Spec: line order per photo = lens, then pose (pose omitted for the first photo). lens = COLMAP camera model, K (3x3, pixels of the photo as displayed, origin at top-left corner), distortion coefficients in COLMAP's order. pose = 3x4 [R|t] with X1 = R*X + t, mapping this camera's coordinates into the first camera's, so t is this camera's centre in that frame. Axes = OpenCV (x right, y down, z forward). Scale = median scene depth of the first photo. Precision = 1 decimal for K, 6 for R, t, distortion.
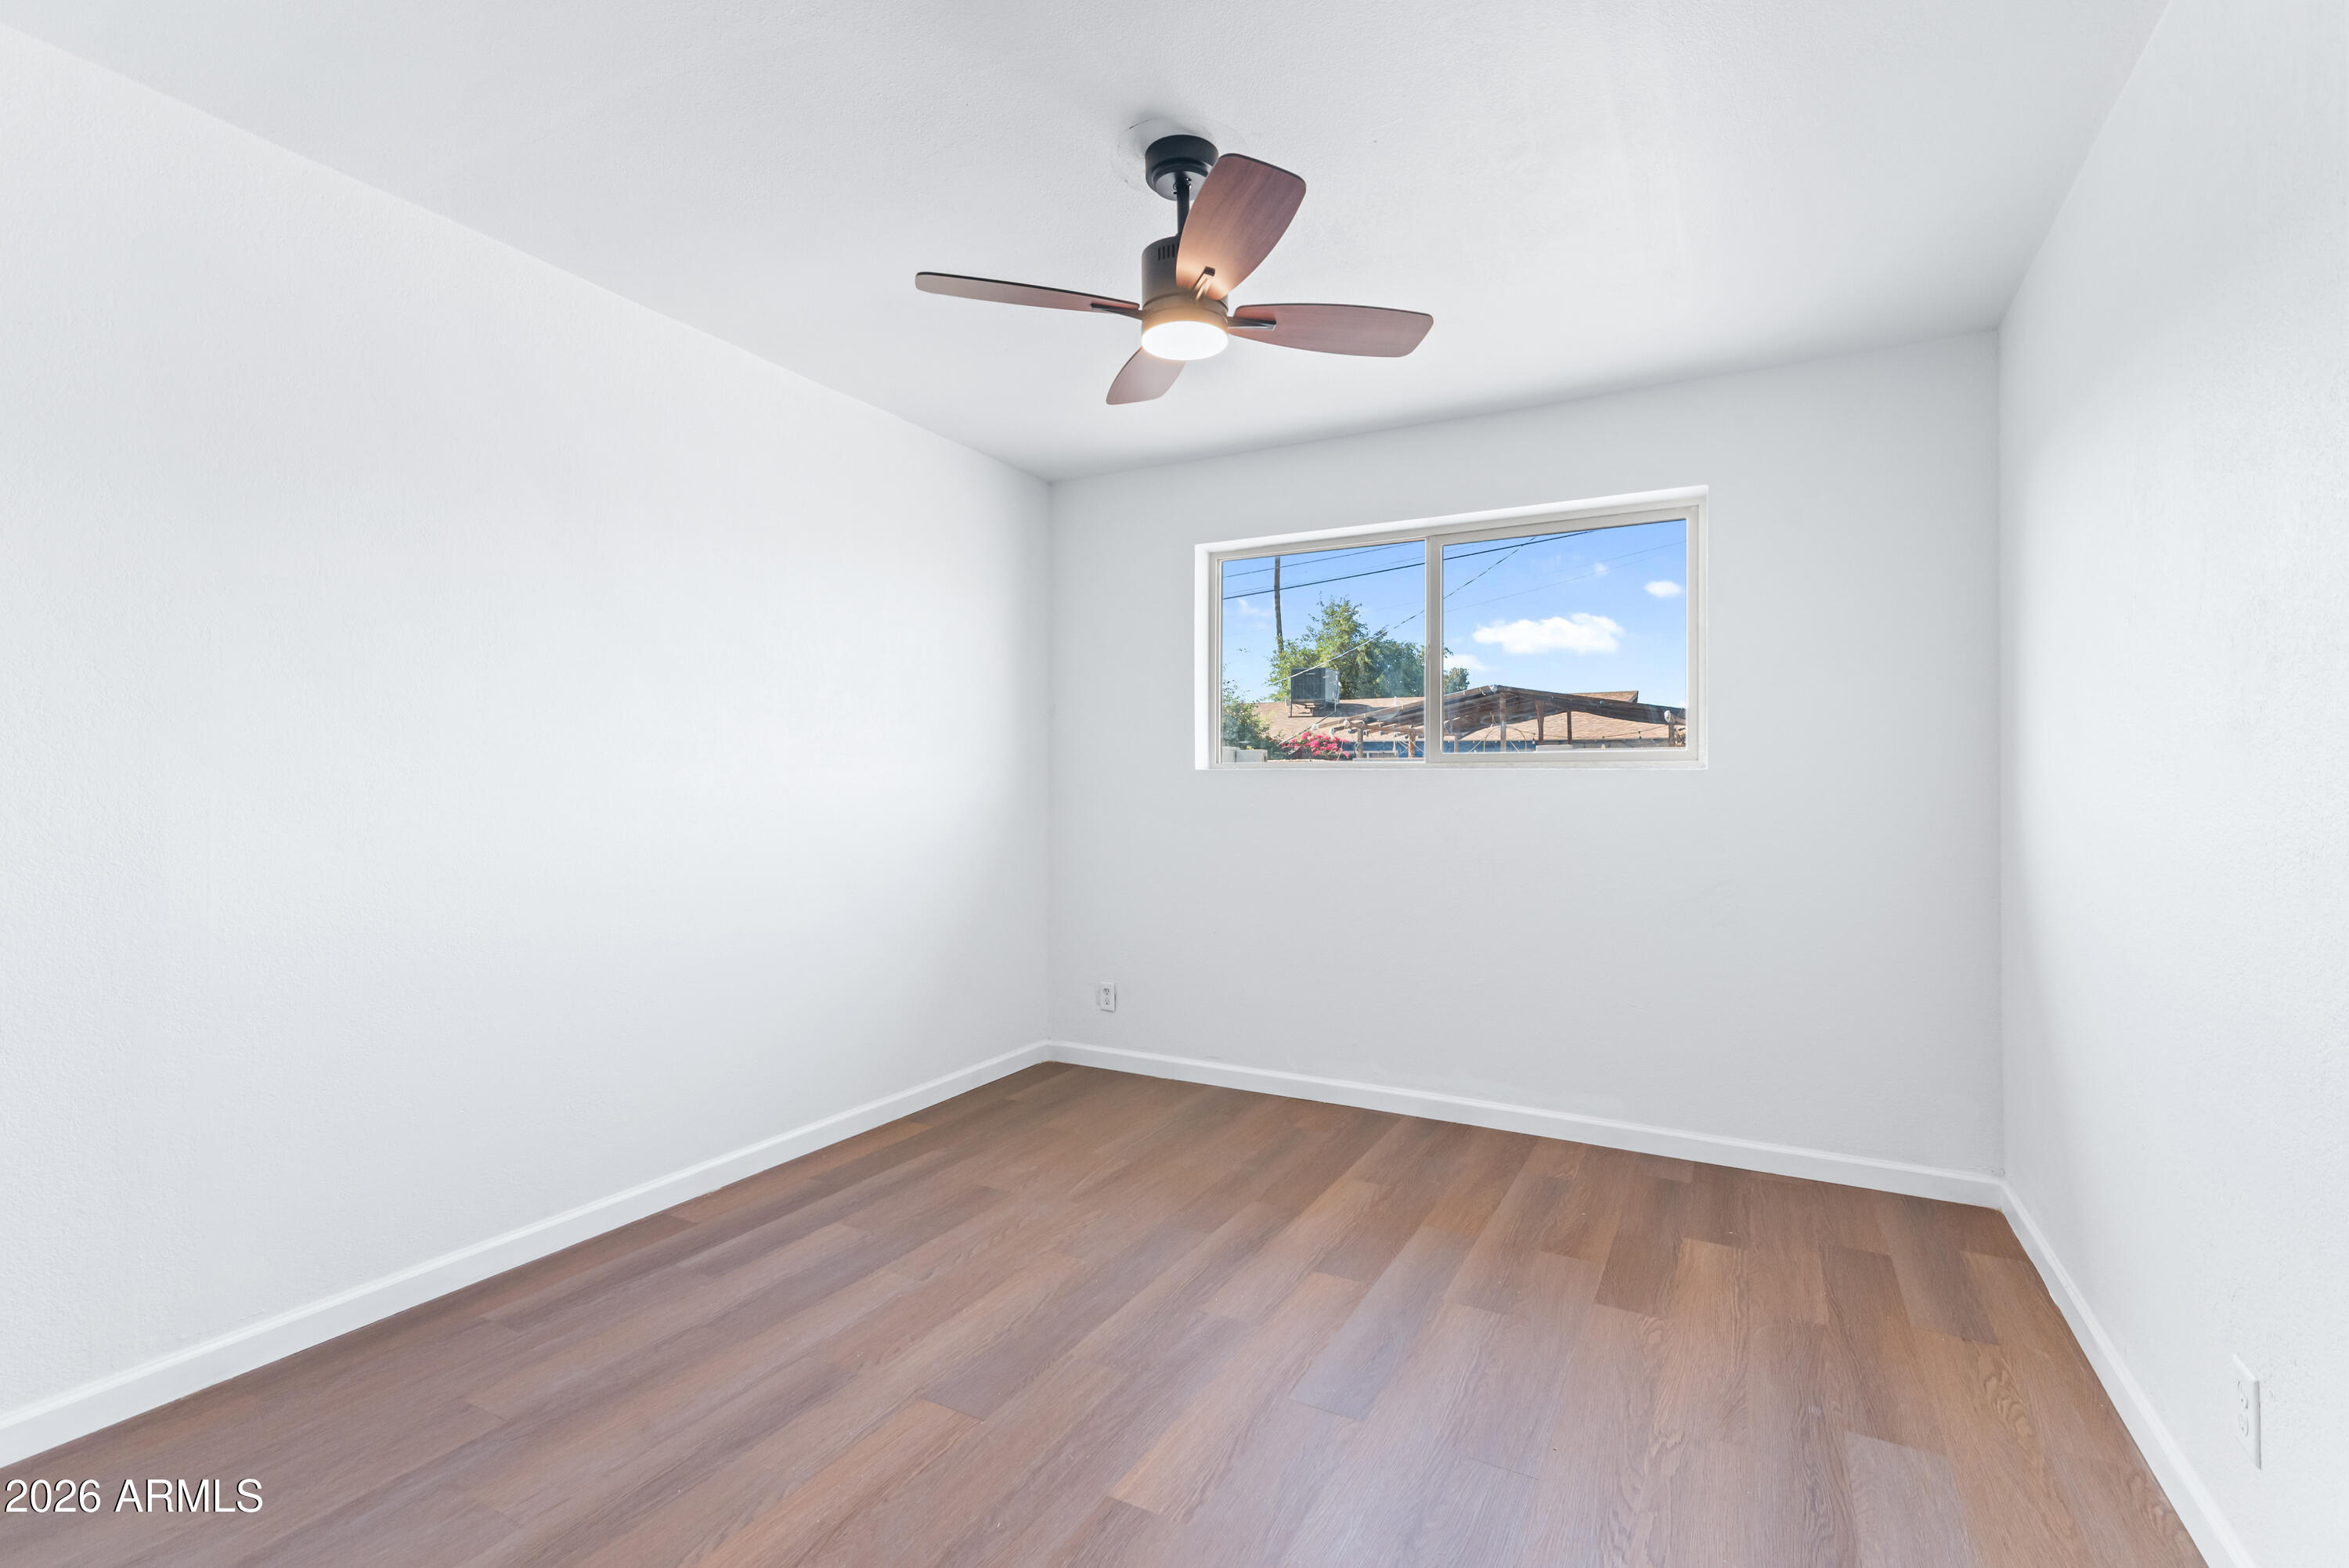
lens RADIAL K [[1055.5, 0, 1178.9], [0, 1055.5, 787.0], [0, 0, 1]] dist [0.015194, 0.000201]
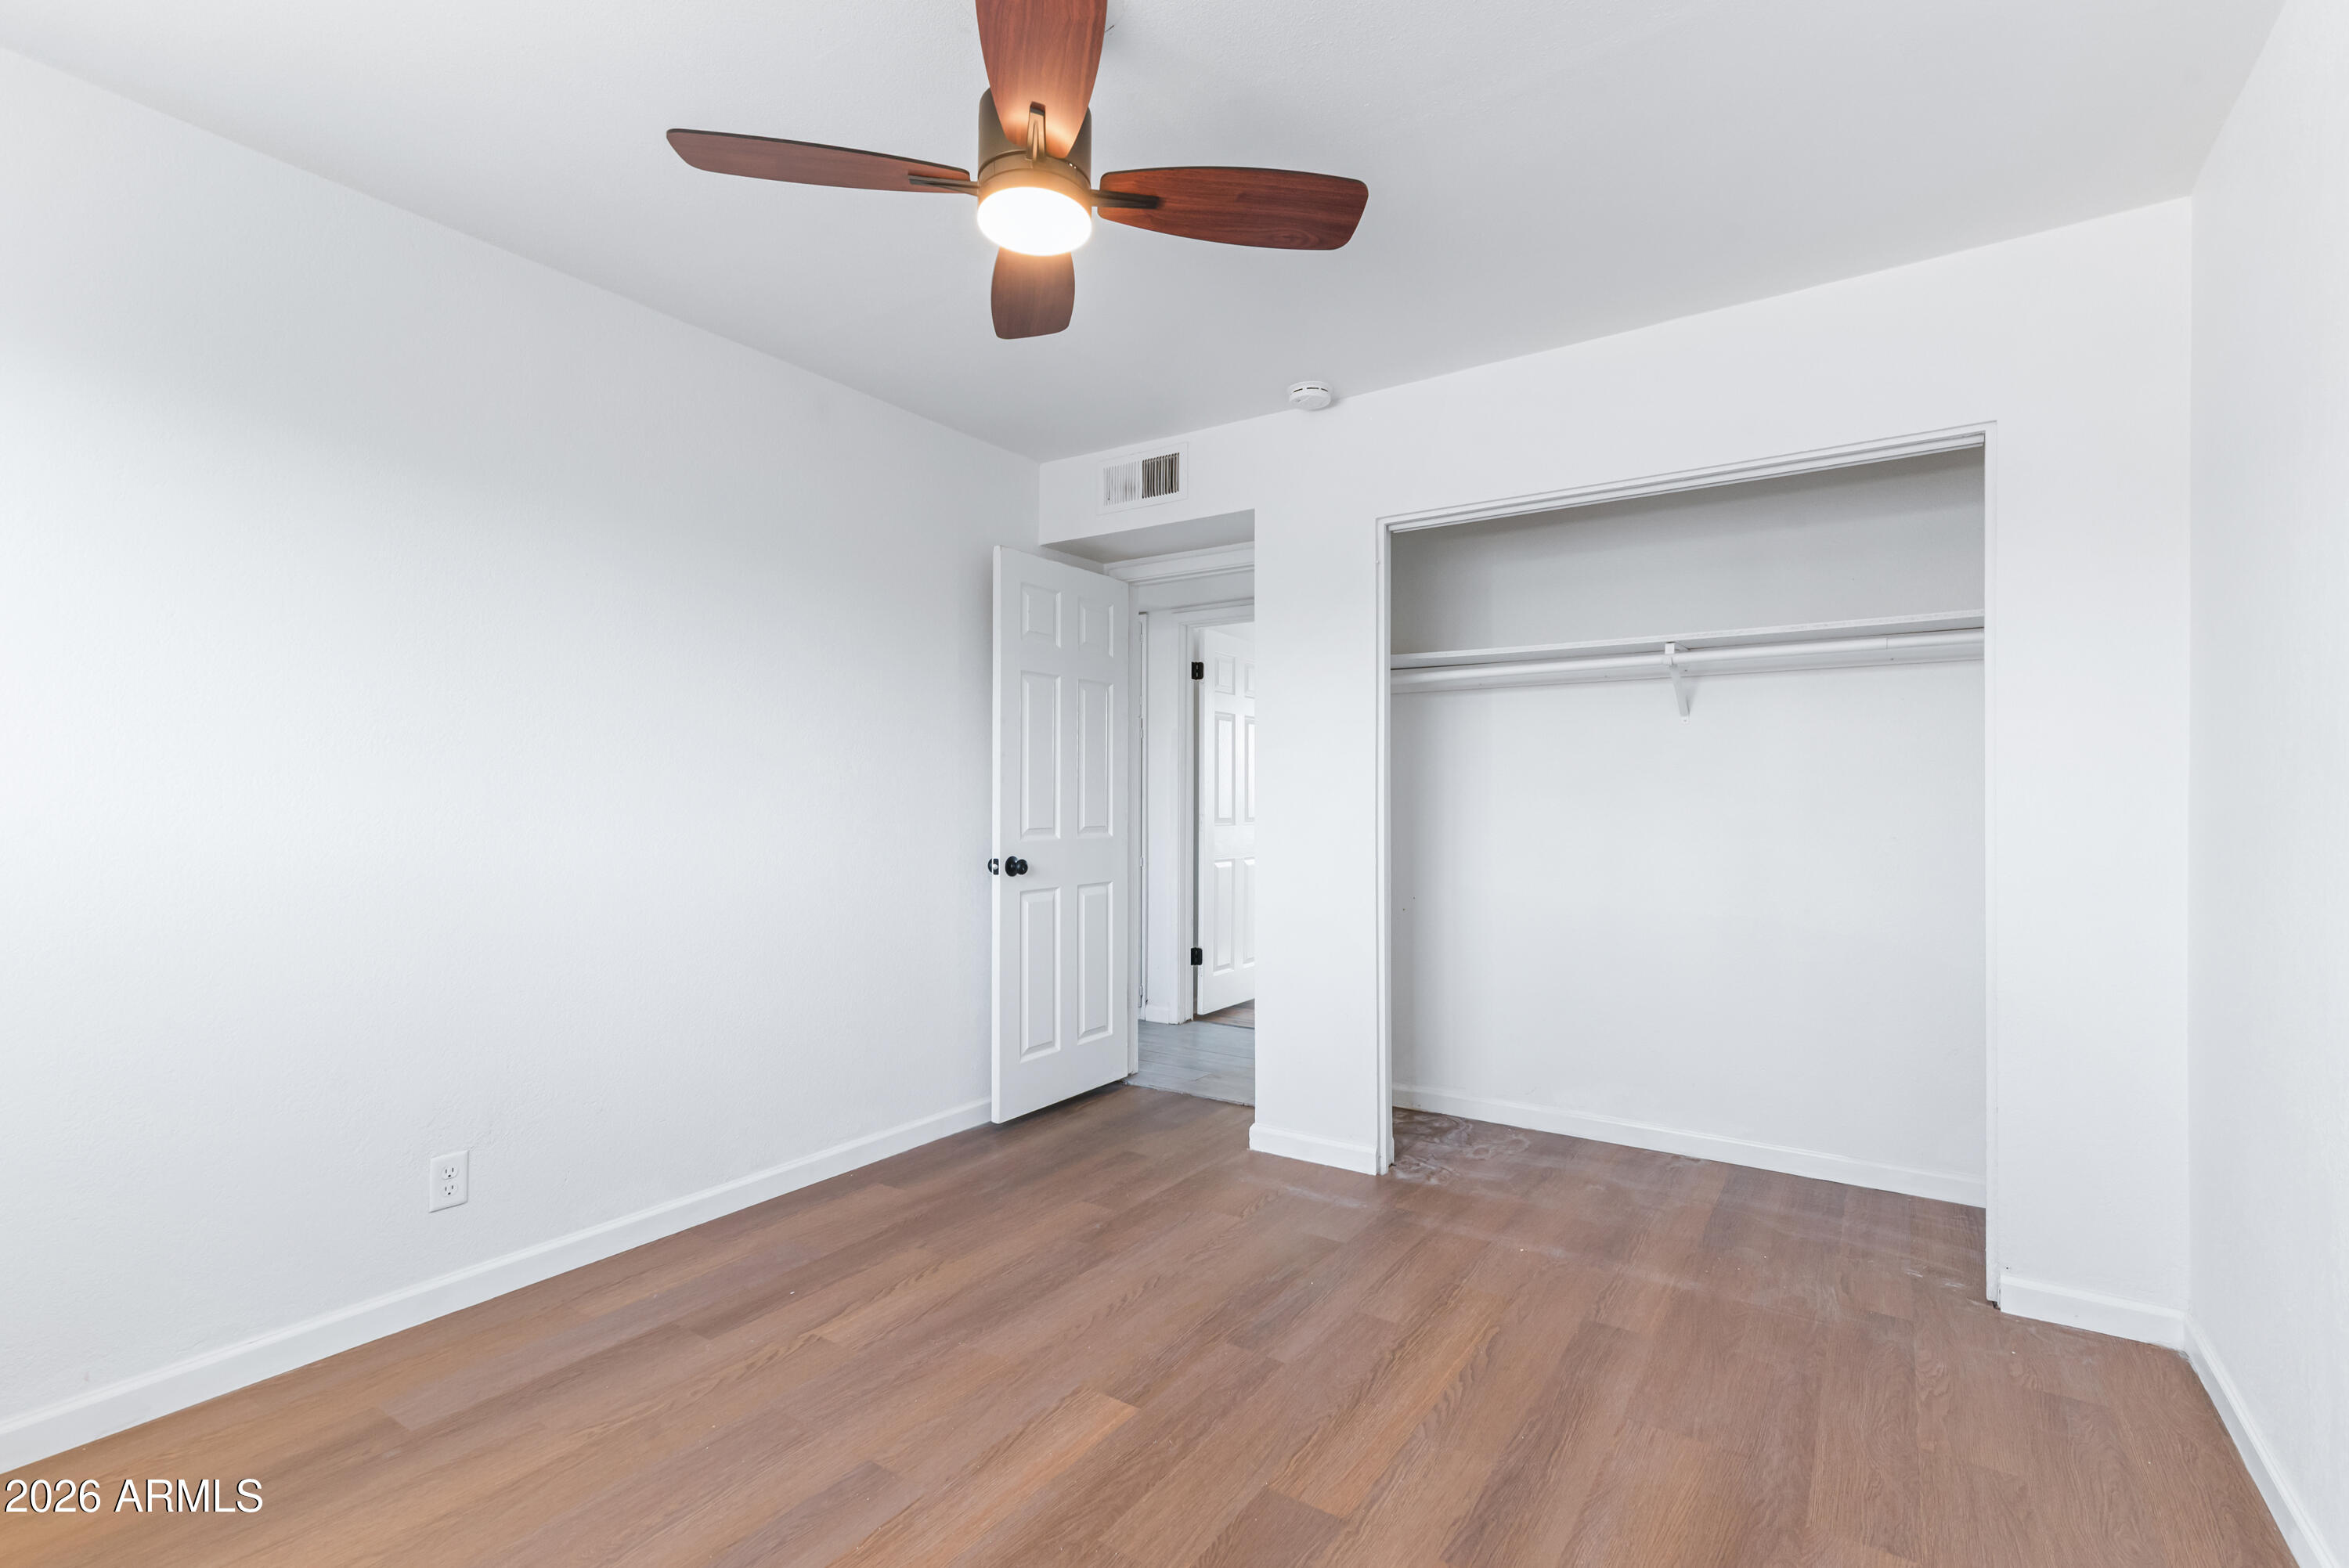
lens RADIAL K [[1055.5, 0, 1178.9], [0, 1055.5, 787.0], [0, 0, 1]] dist [0.015194, 0.000201]
pose [[-0.995550, -0.004179, 0.094141, -0.202160], [-0.004531, 0.999983, -0.003533, -0.010499], [-0.094125, -0.003944, -0.995553, 2.018763]]
